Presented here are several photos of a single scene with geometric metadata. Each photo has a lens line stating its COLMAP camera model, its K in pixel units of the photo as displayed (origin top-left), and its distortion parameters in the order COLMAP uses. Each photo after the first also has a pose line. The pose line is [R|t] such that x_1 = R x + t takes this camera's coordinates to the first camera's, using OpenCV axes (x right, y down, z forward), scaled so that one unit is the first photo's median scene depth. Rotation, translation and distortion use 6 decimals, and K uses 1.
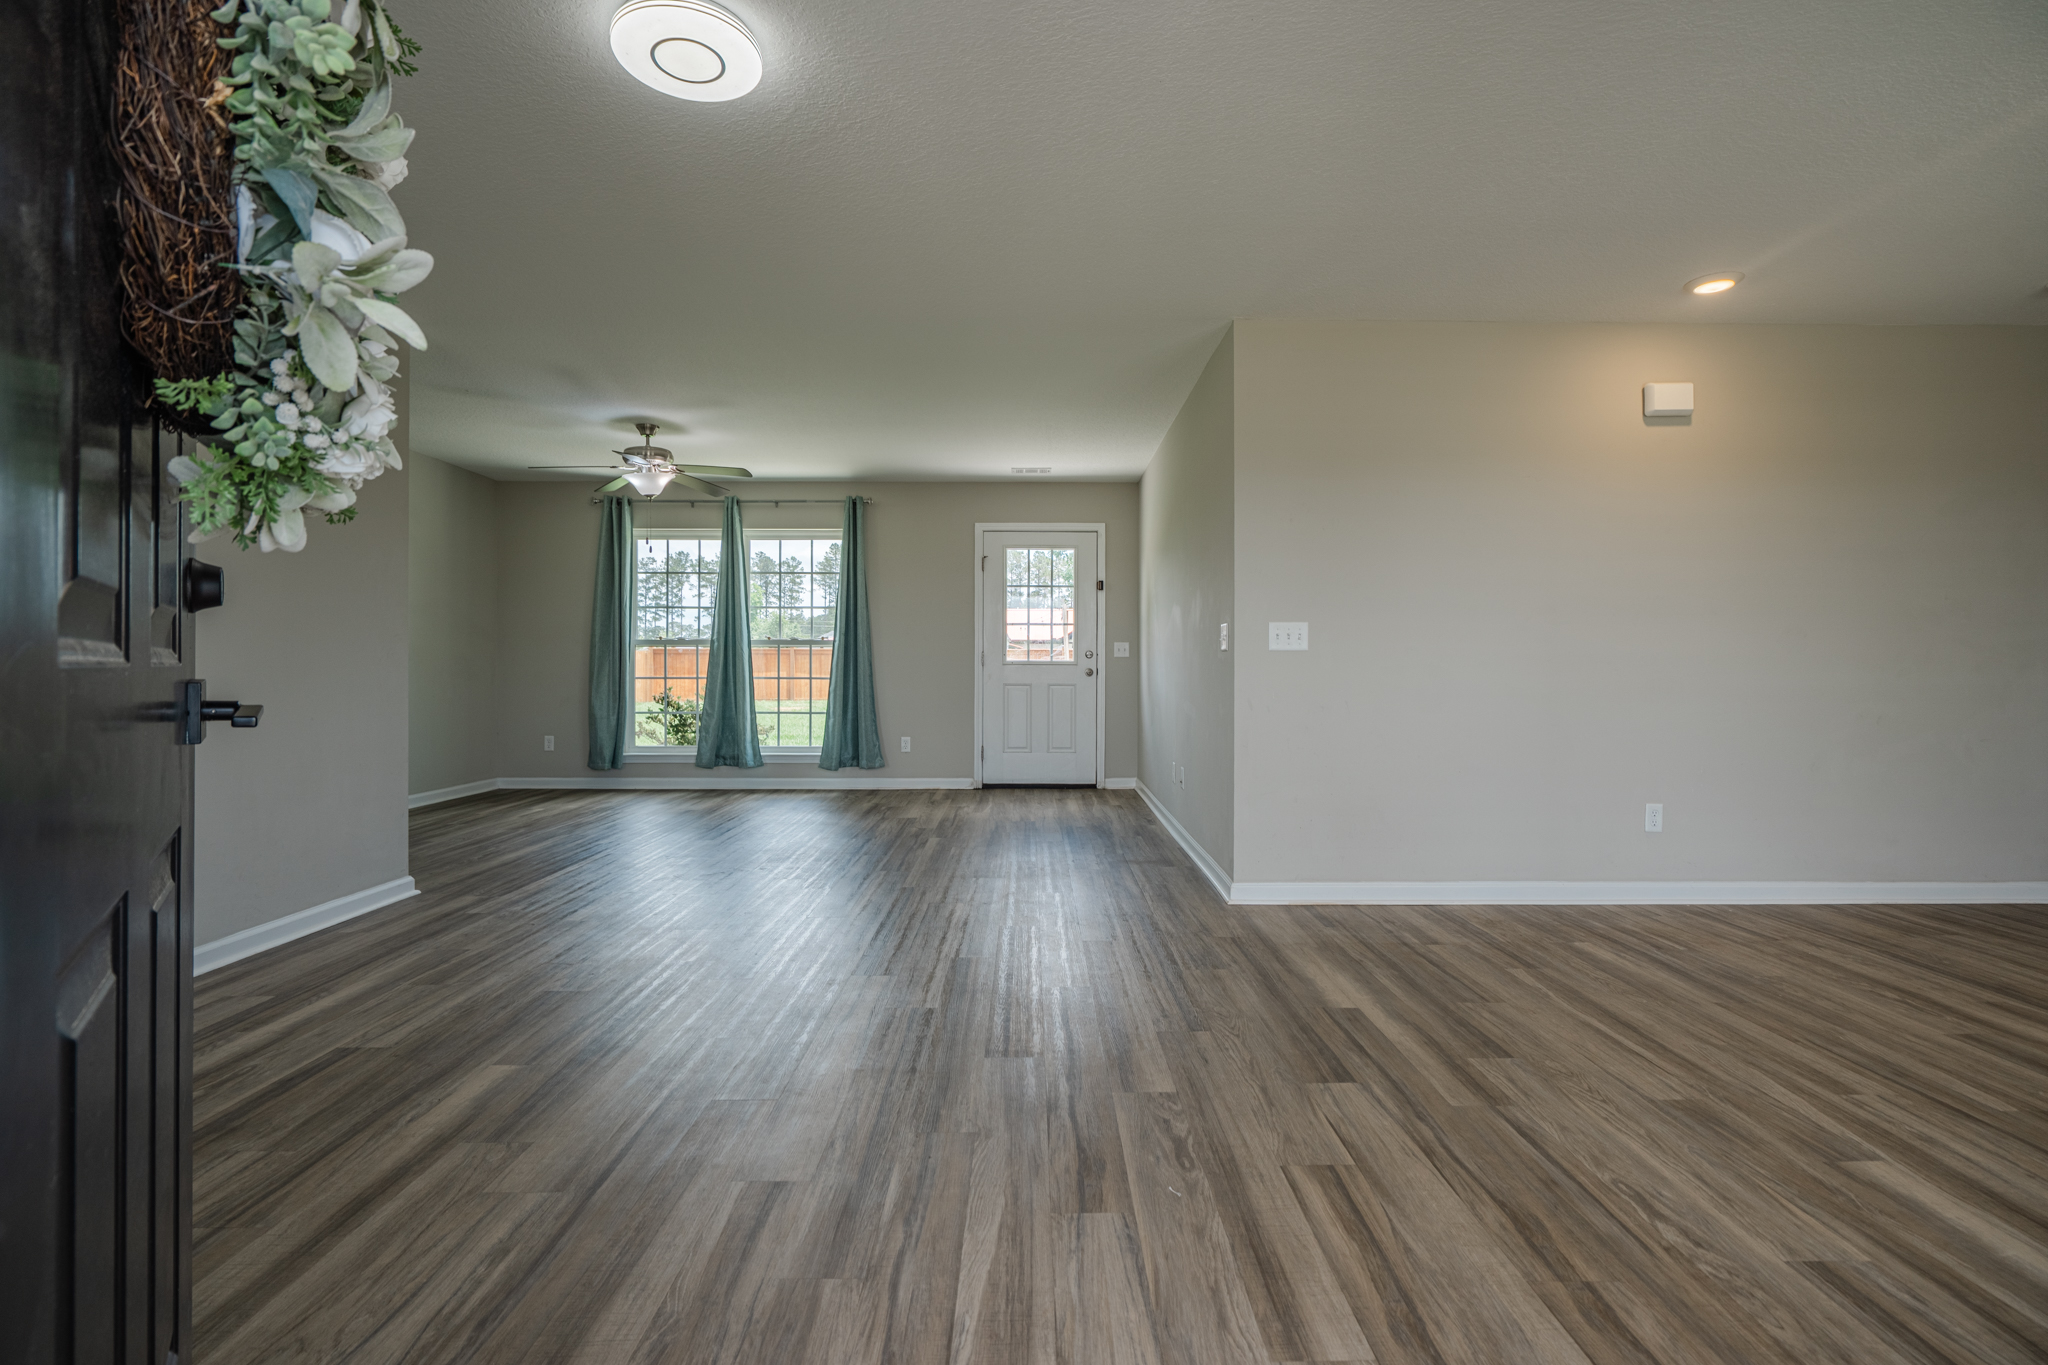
lens RADIAL K [[943.5, 0, 1054.1], [0, 943.5, 666.2], [0, 0, 1]] dist [-0.001330, 0.000448]
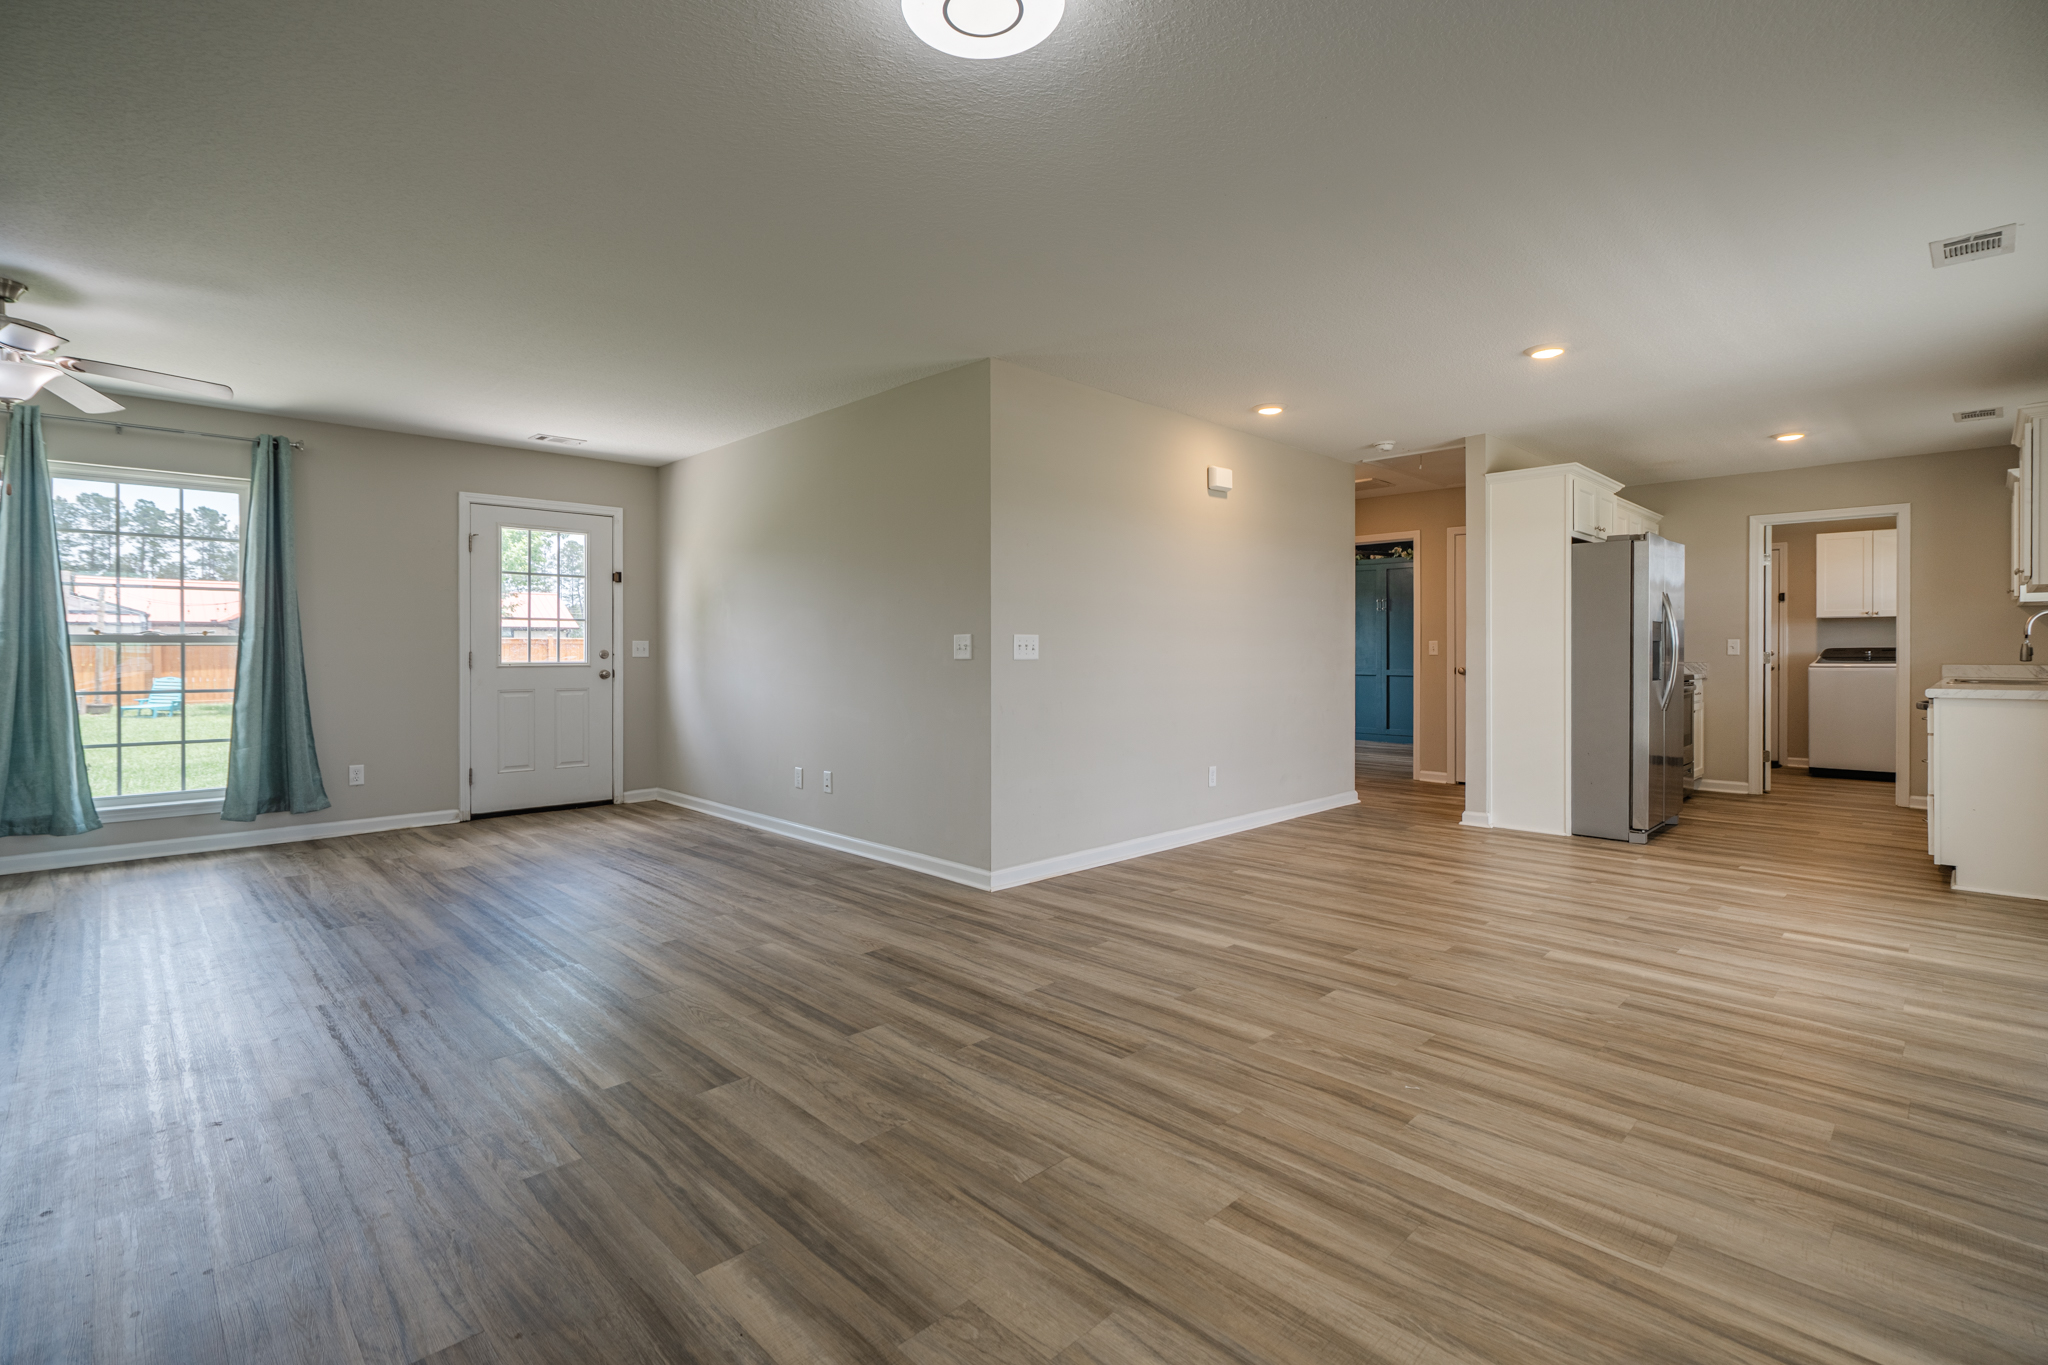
lens RADIAL K [[922.3, 0, 1024.1], [0, 922.3, 660.0], [0, 0, 1]] dist [-0.005421, 0.000299]
pose [[0.733953, -0.009348, 0.679136, -0.679624], [0.003749, 0.999946, 0.009713, -0.036367], [-0.679190, -0.004583, 0.733948, 0.249255]]
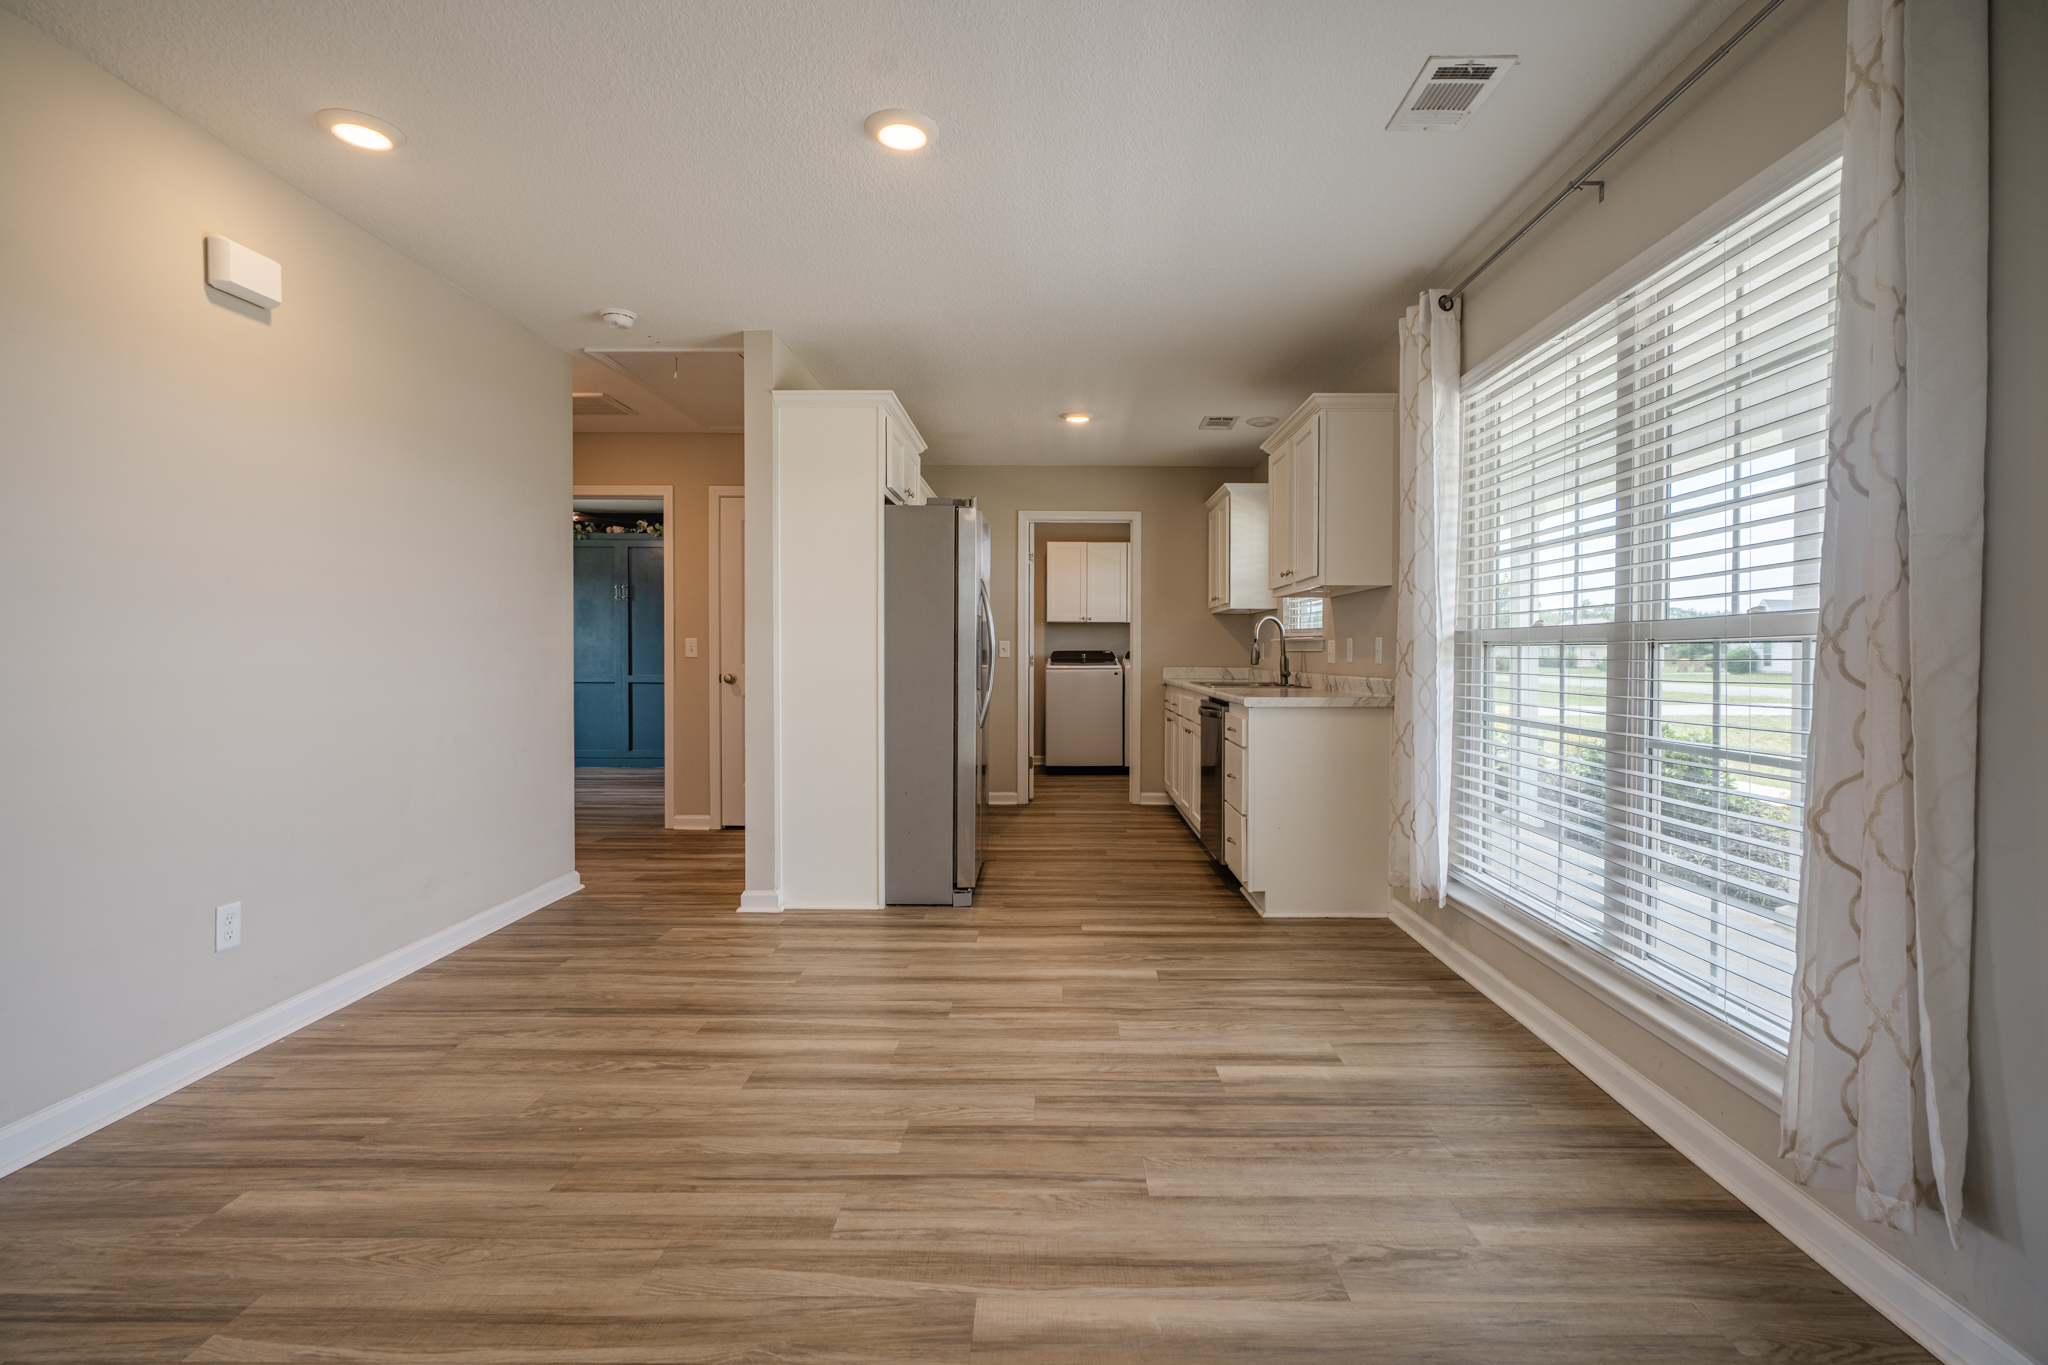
lens RADIAL K [[943.5, 0, 1054.1], [0, 943.5, 666.2], [0, 0, 1]] dist [-0.001330, 0.000448]
pose [[0.028684, -0.016198, 0.999457, 0.027311], [-0.002711, 0.999864, 0.016282, -0.035734], [-0.999585, -0.003177, 0.028637, 0.578187]]
